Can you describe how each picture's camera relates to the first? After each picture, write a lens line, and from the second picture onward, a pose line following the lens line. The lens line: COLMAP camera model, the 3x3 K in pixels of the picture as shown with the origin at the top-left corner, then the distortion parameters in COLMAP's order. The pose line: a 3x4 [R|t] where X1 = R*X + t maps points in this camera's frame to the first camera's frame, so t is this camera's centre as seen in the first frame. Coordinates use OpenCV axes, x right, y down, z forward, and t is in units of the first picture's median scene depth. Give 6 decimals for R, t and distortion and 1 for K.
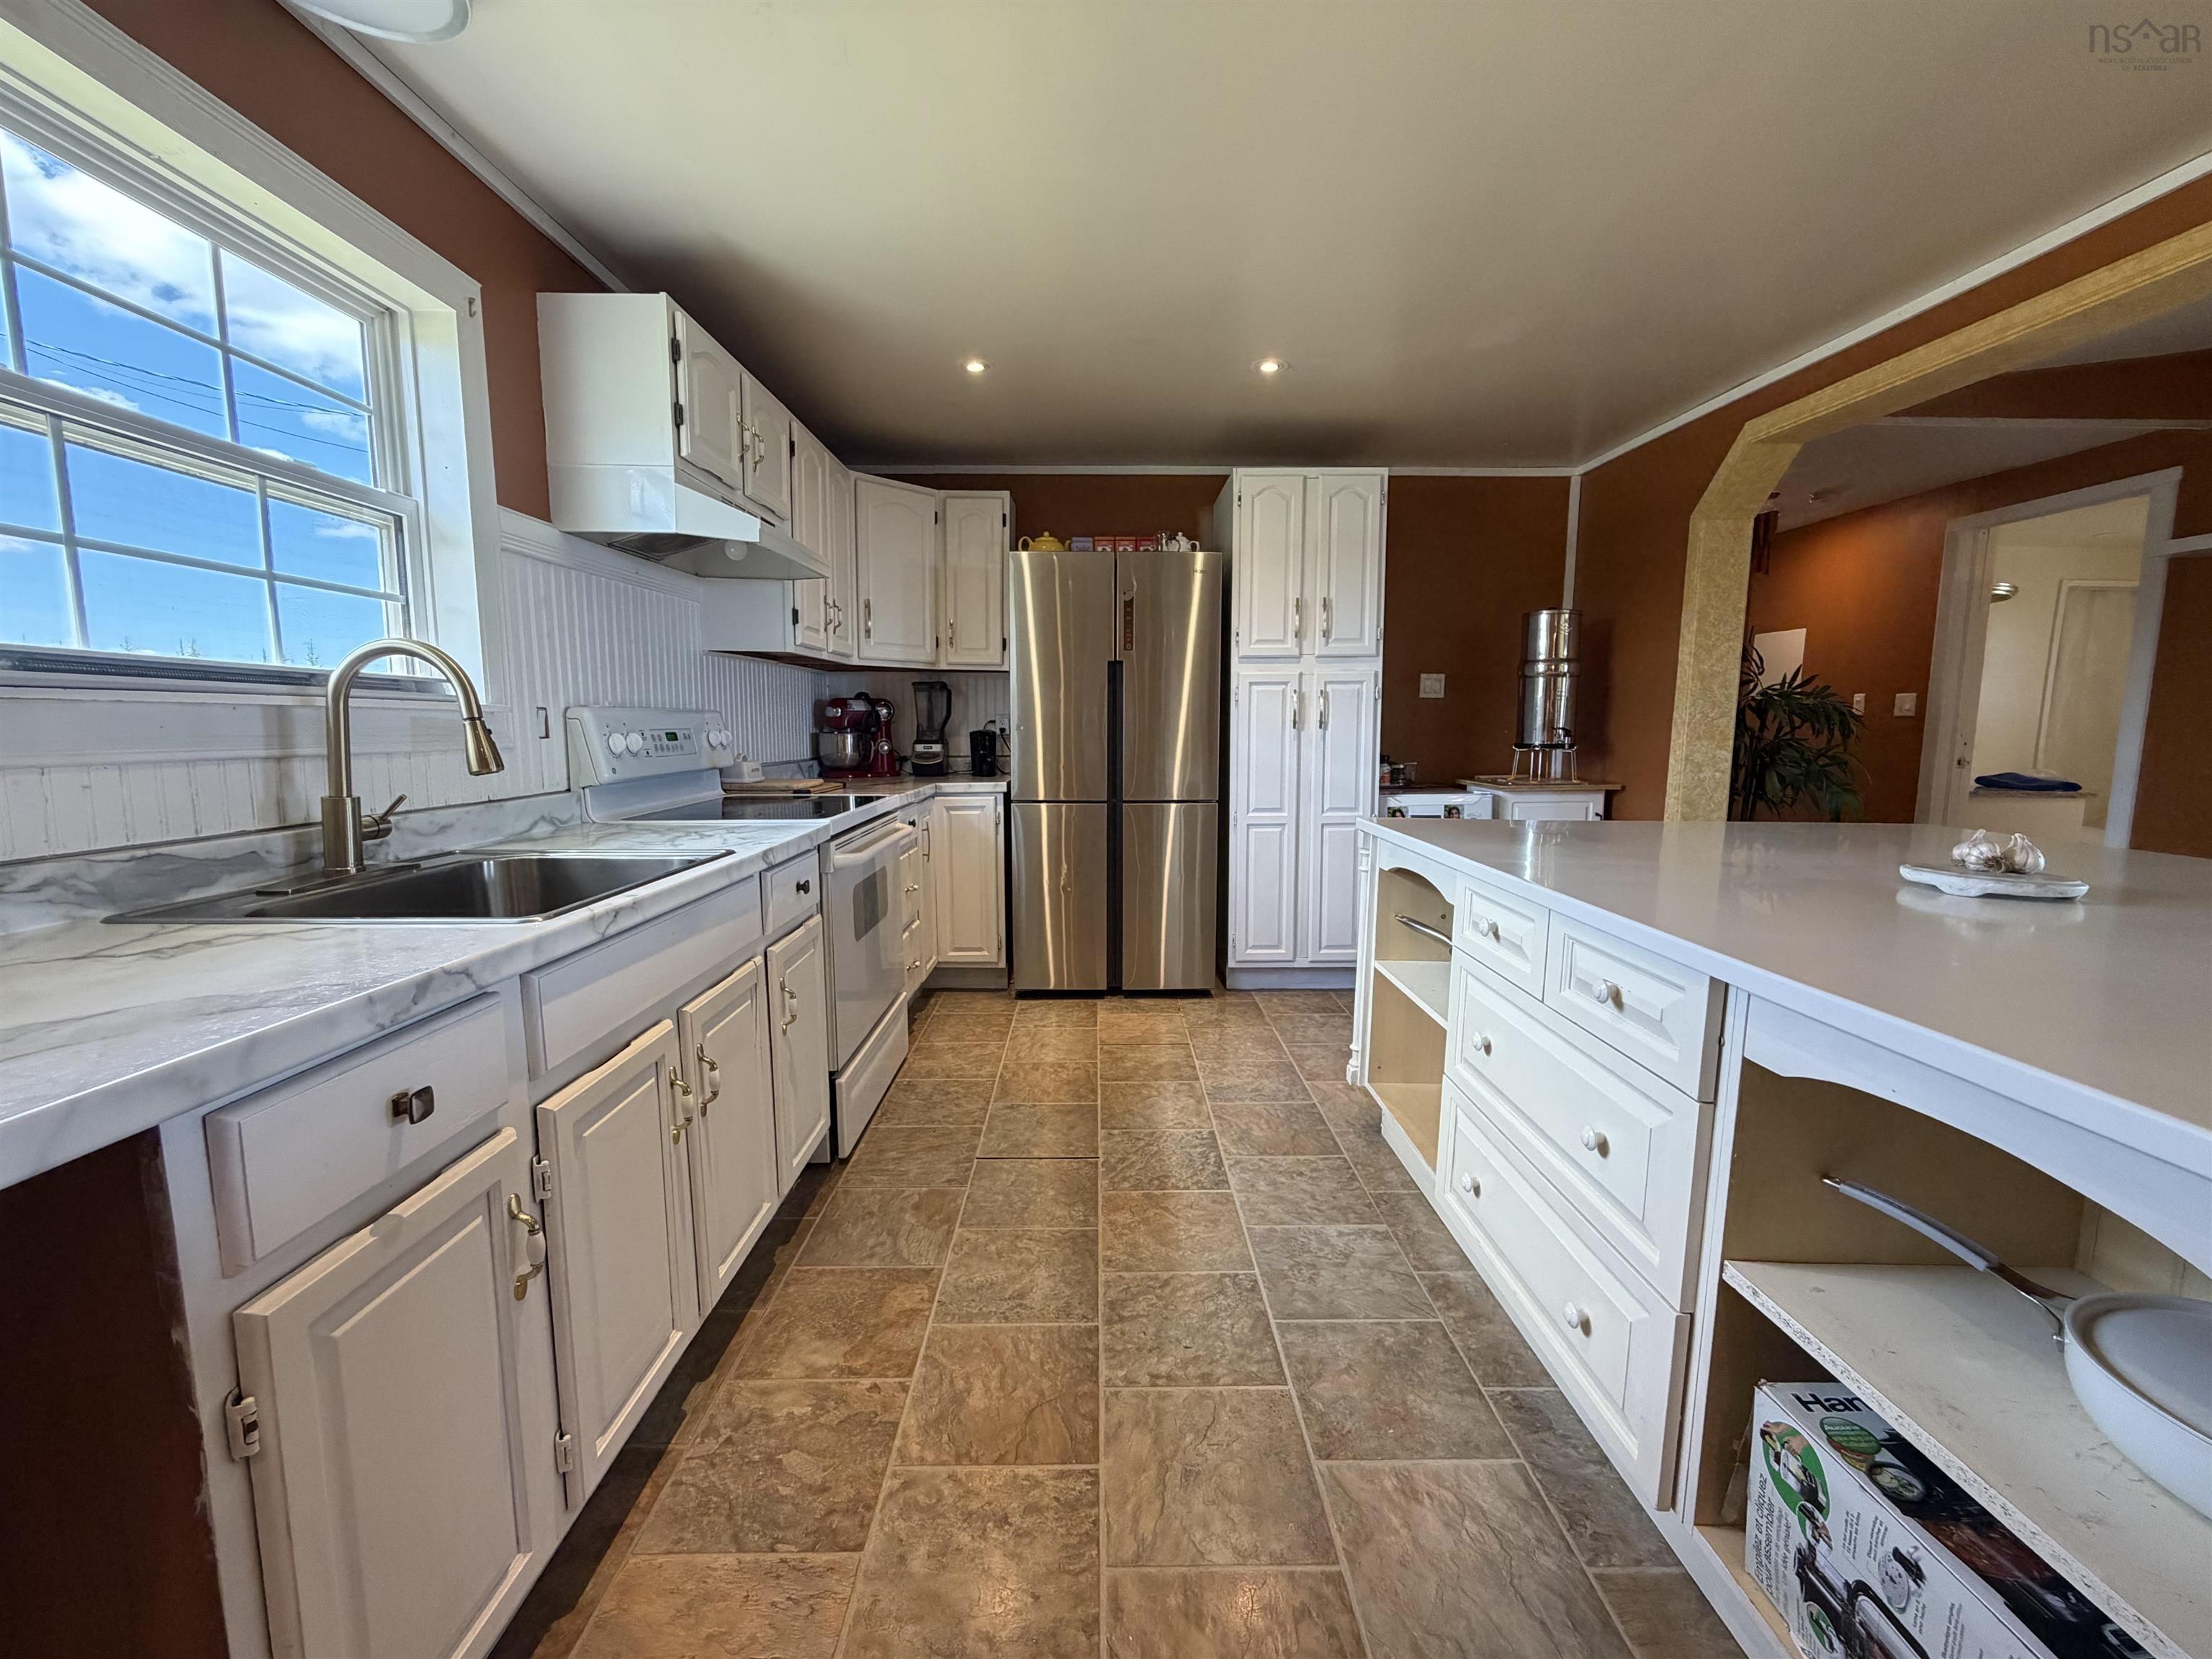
lens RADIAL K [[889.7, 0, 1106.0], [0, 889.7, 829.5], [0, 0, 1]] dist [-0.001275, -0.000165]
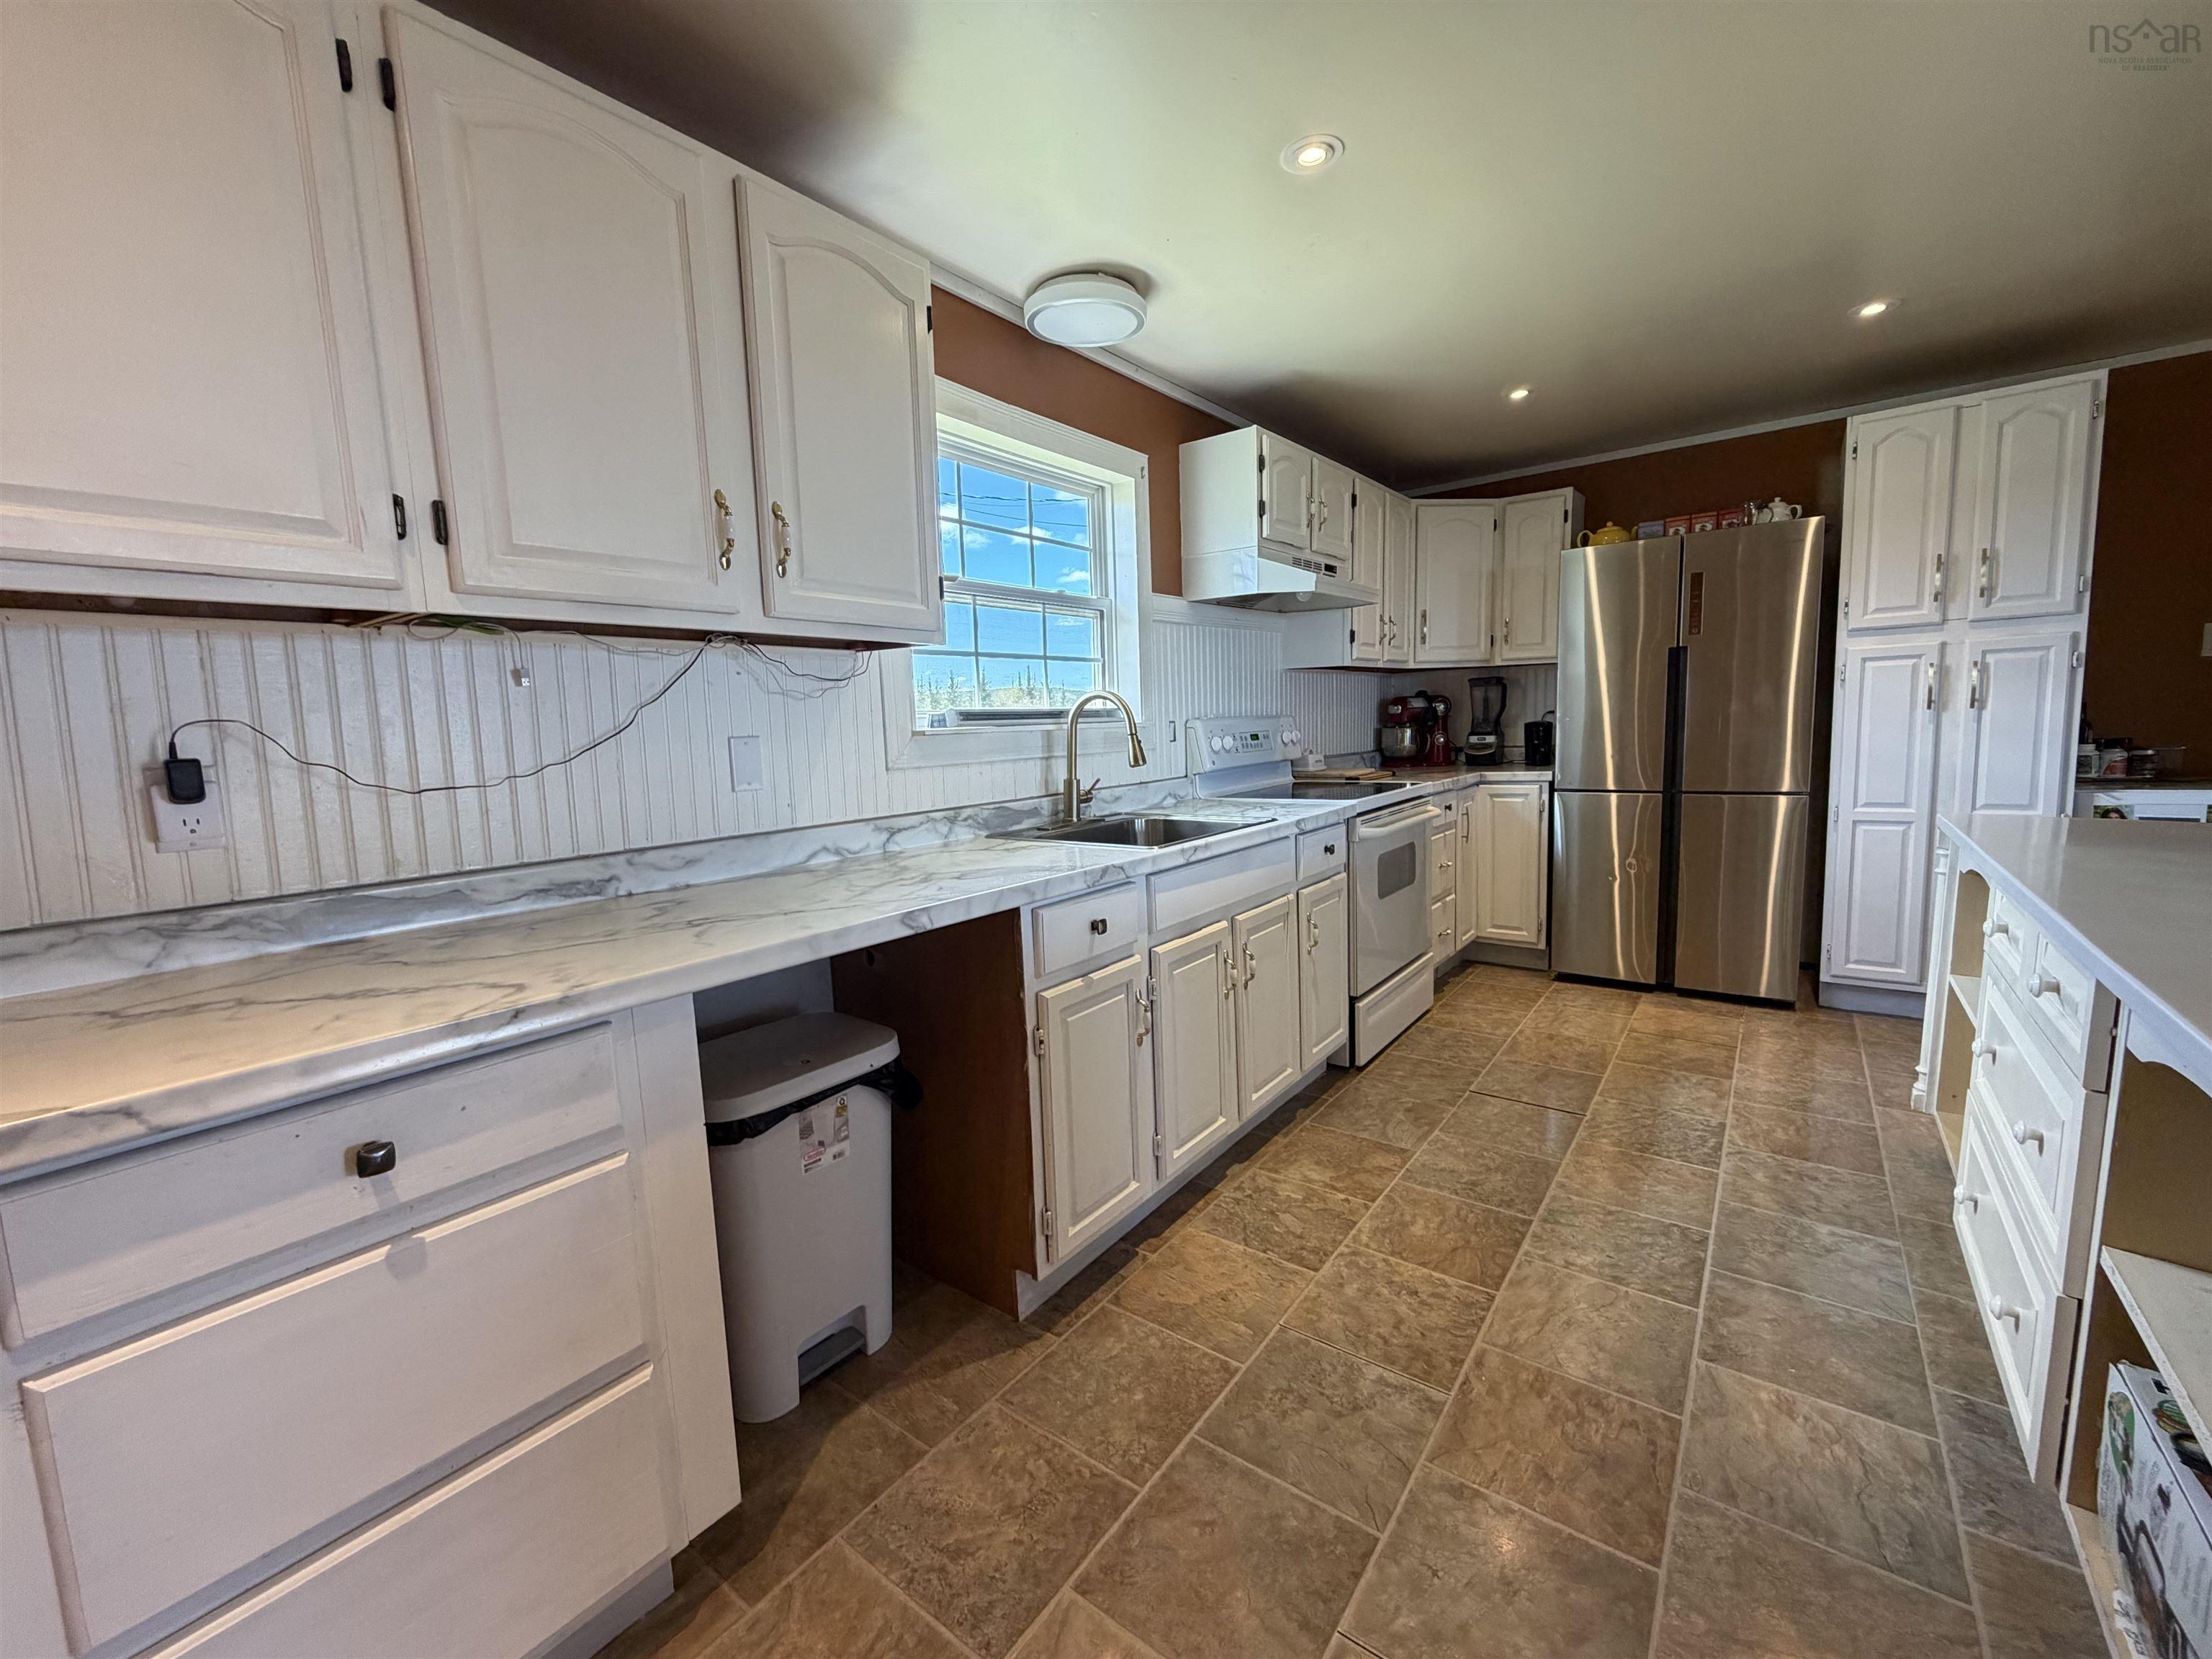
lens RADIAL K [[889.7, 0, 1106.0], [0, 889.7, 829.5], [0, 0, 1]] dist [-0.001275, -0.000165]
pose [[0.792214, 0.043607, -0.608683, 0.222649], [-0.034928, 0.999049, 0.026113, 0.011840], [0.609243, 0.000574, 0.792984, -0.291001]]
